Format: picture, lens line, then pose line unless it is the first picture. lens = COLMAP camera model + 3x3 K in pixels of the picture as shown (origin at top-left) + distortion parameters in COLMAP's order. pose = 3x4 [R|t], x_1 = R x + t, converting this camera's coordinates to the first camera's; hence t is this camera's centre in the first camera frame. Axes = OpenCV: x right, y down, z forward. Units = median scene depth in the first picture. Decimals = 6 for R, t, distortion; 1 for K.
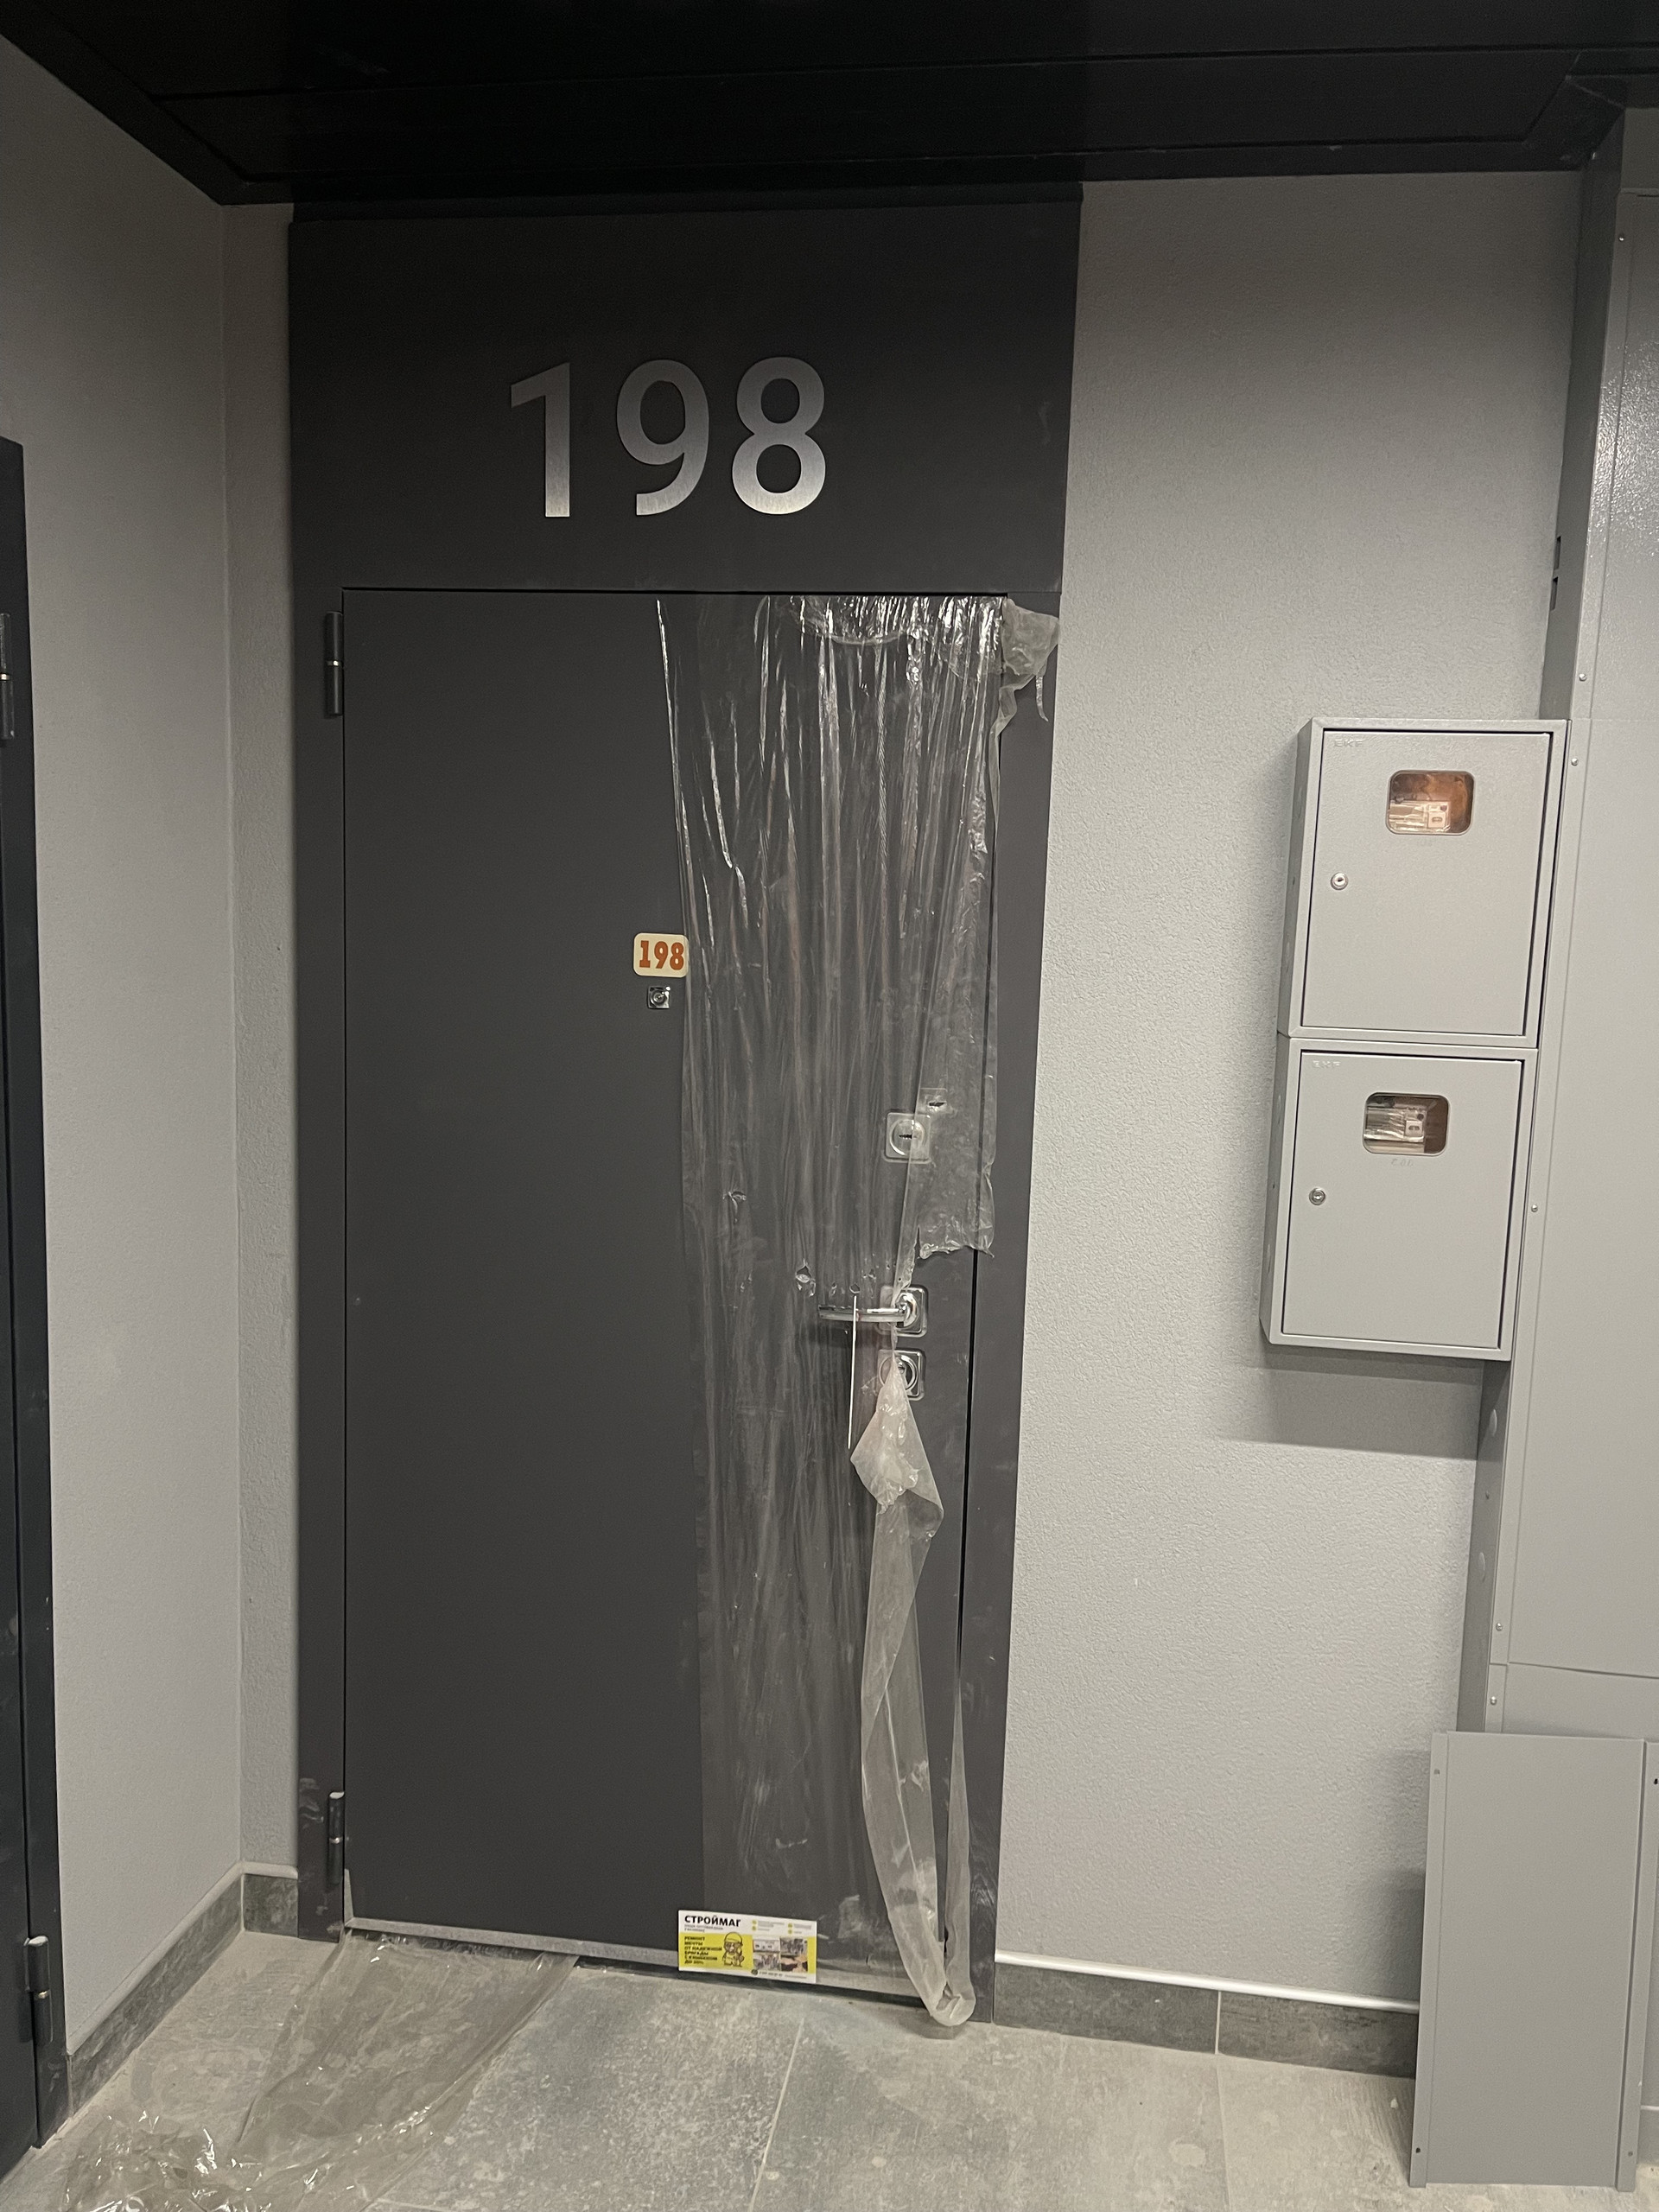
lens RADIAL K [[1638.2, 0, 823.7], [0, 1638.2, 1105.3], [0, 0, 1]] dist [0.027174, -0.015706]
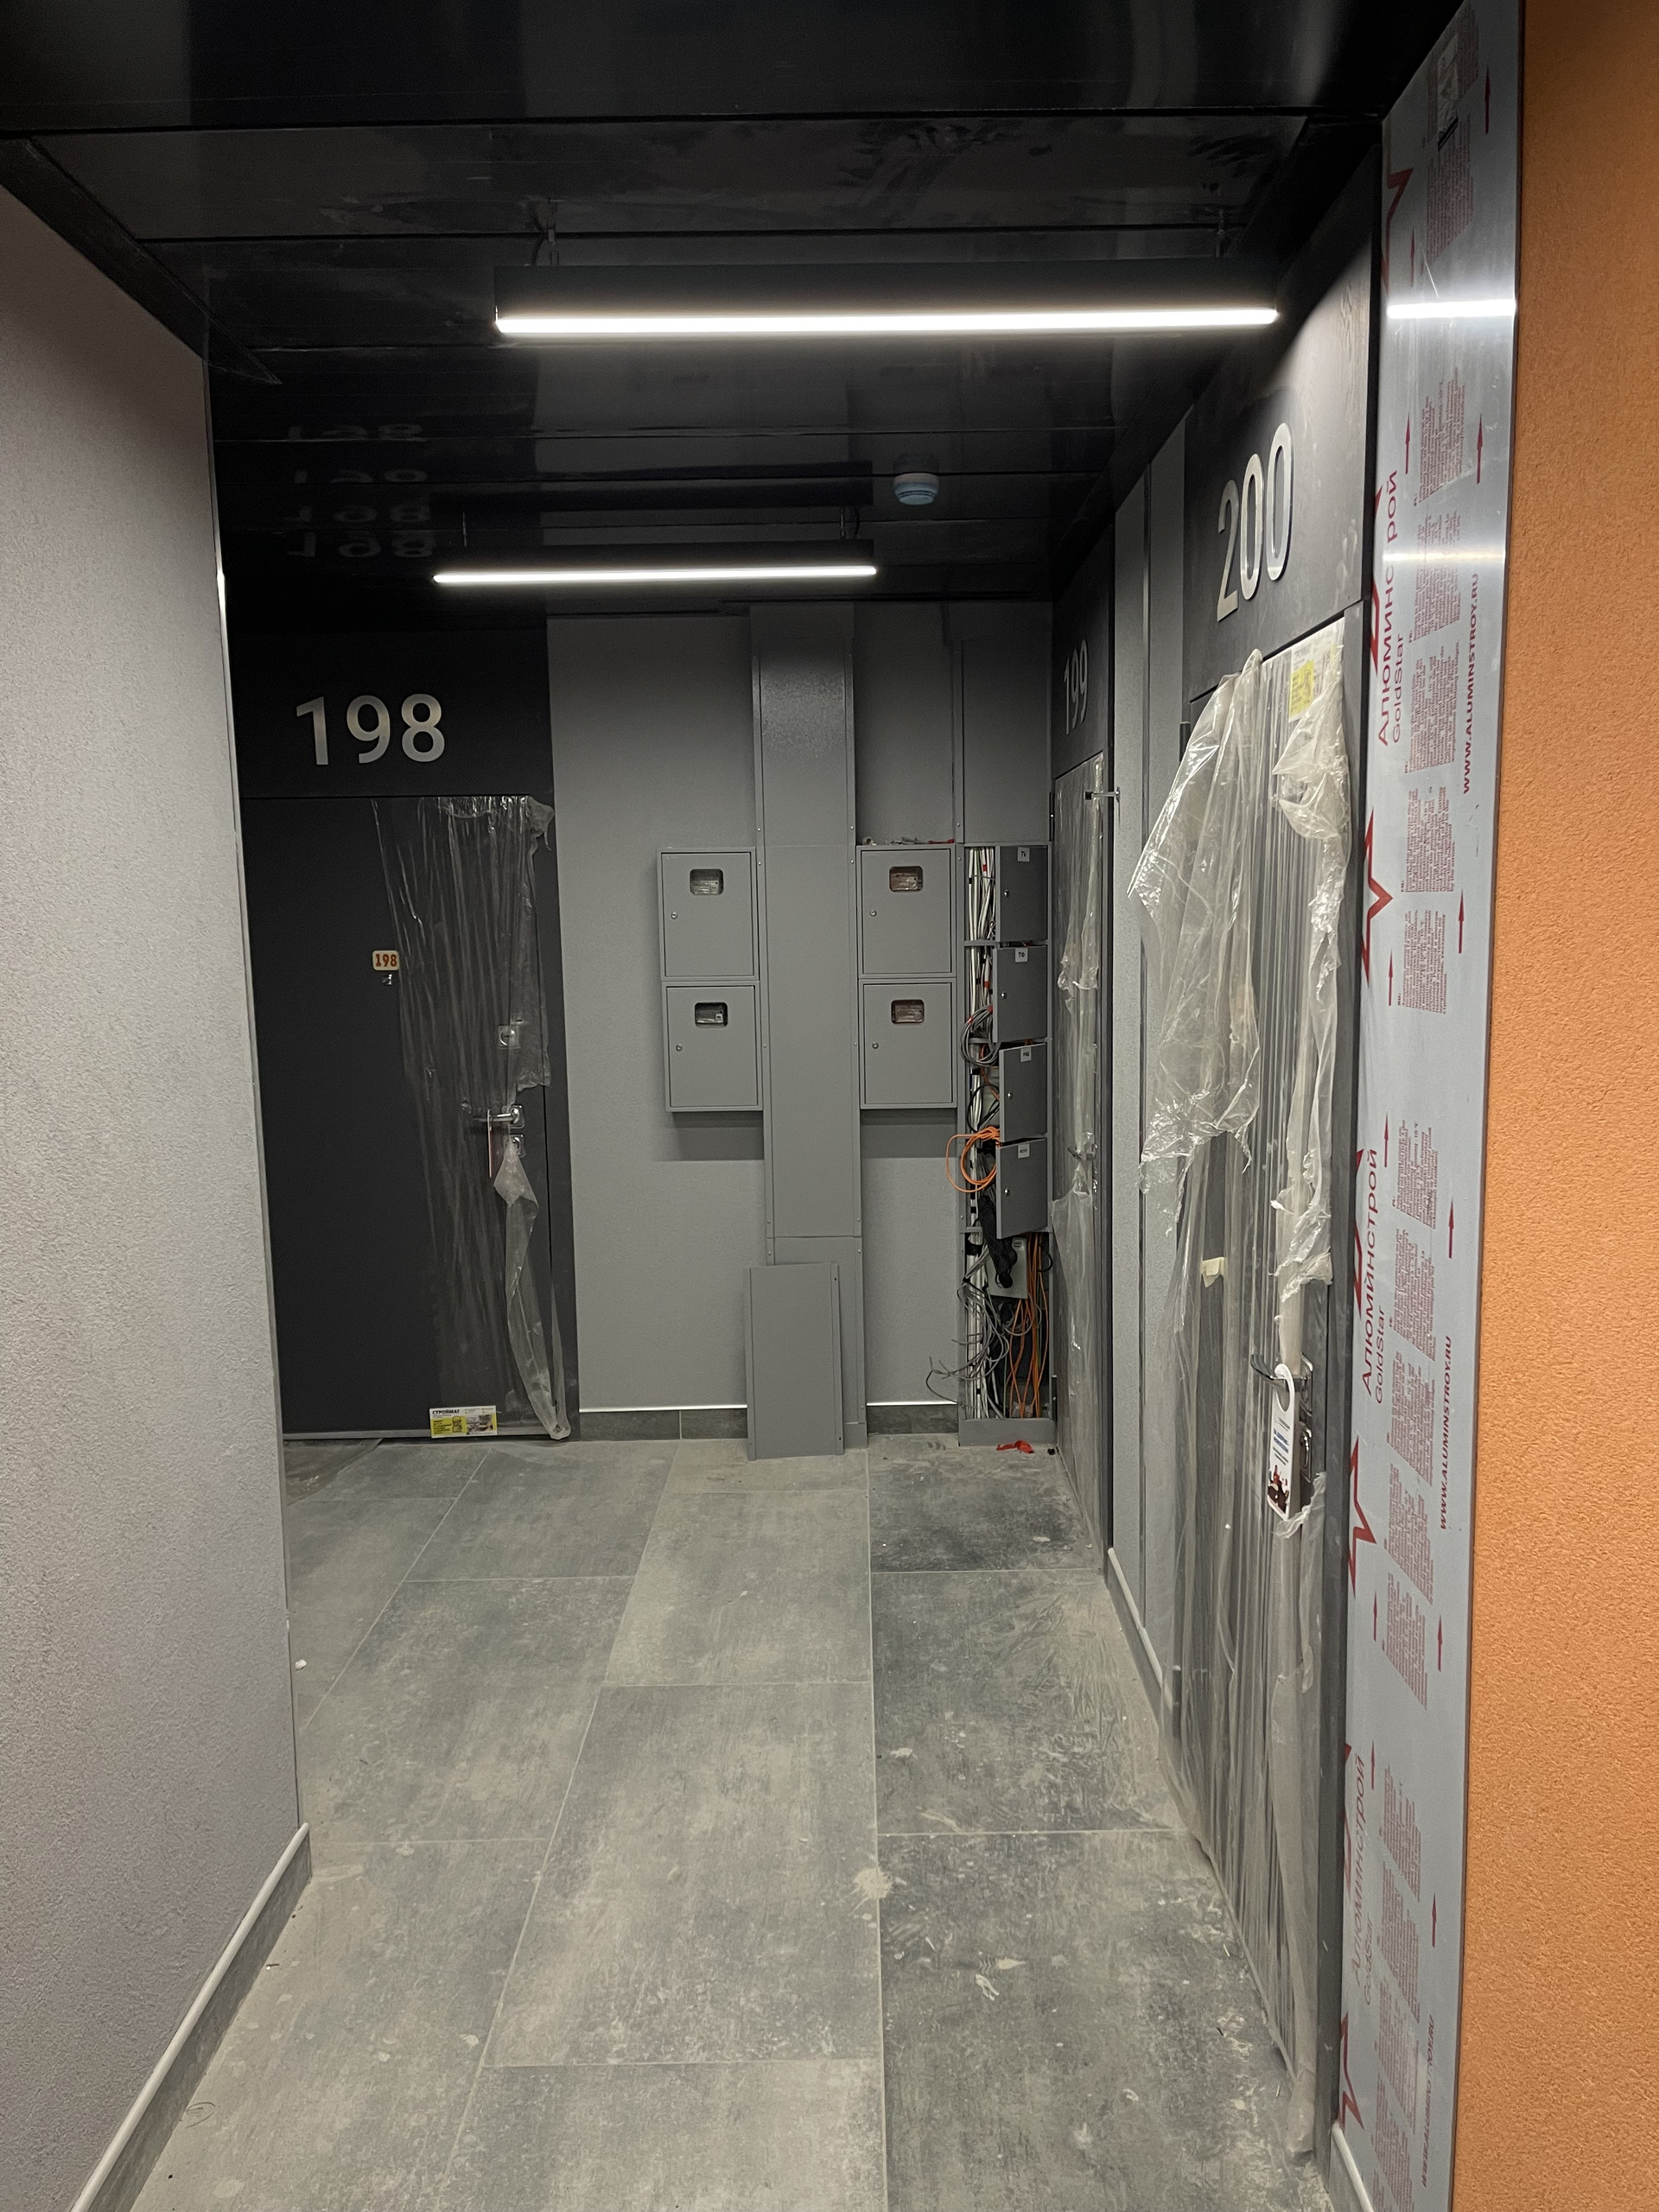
lens RADIAL K [[1638.2, 0, 844.6], [0, 1638.2, 1108.9], [0, 0, 1]] dist [0.027174, -0.015706]
pose [[0.984521, -0.070976, 0.160255, 0.135231], [0.066001, 0.997164, 0.036163, 0.065883], [-0.162367, -0.025027, 0.986413, -1.238855]]
